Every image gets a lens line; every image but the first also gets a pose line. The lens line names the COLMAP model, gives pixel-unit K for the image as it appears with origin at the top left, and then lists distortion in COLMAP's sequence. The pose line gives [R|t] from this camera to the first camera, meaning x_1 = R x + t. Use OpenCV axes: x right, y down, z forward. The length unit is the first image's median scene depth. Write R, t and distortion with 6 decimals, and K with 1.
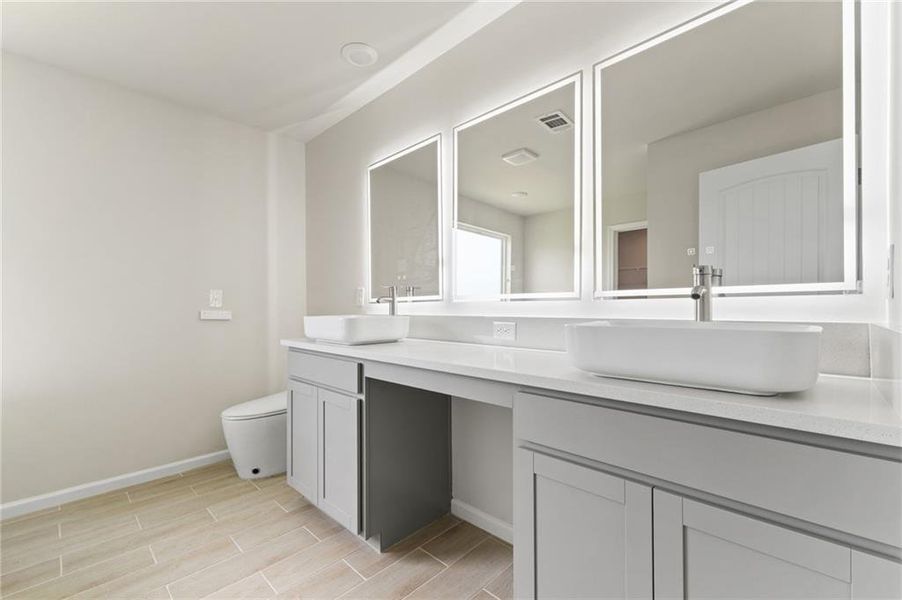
lens RADIAL K [[381.7, 0, 453.8], [0, 381.7, 301.4], [0, 0, 1]] dist [-0.001183, 0.000069]
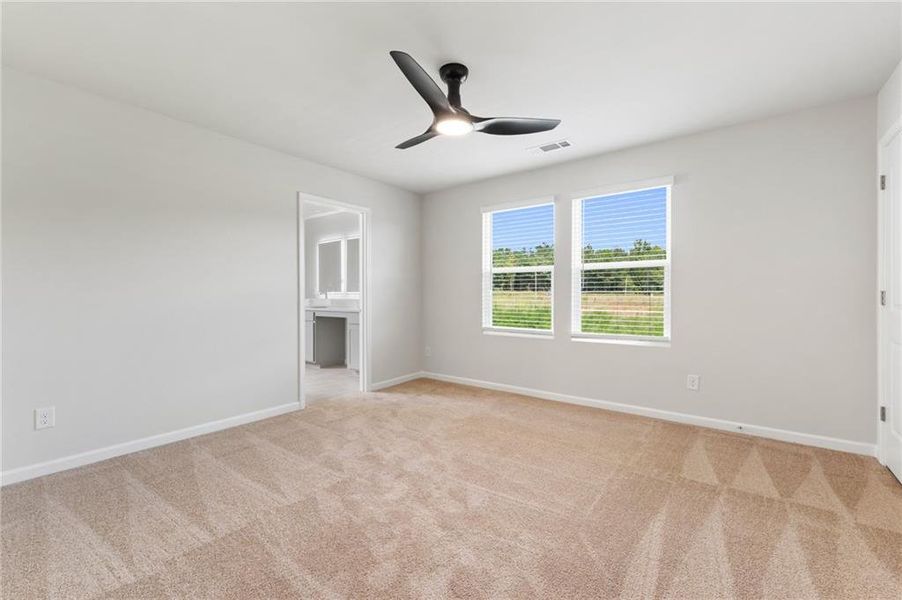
lens RADIAL K [[381.7, 0, 454.5], [0, 381.7, 297.2], [0, 0, 1]] dist [-0.001183, 0.000069]
pose [[0.995892, -0.001564, 0.090535, 0.575711], [0.001295, 0.999995, 0.003033, 0.020843], [-0.090539, -0.002904, 0.995889, -2.070314]]
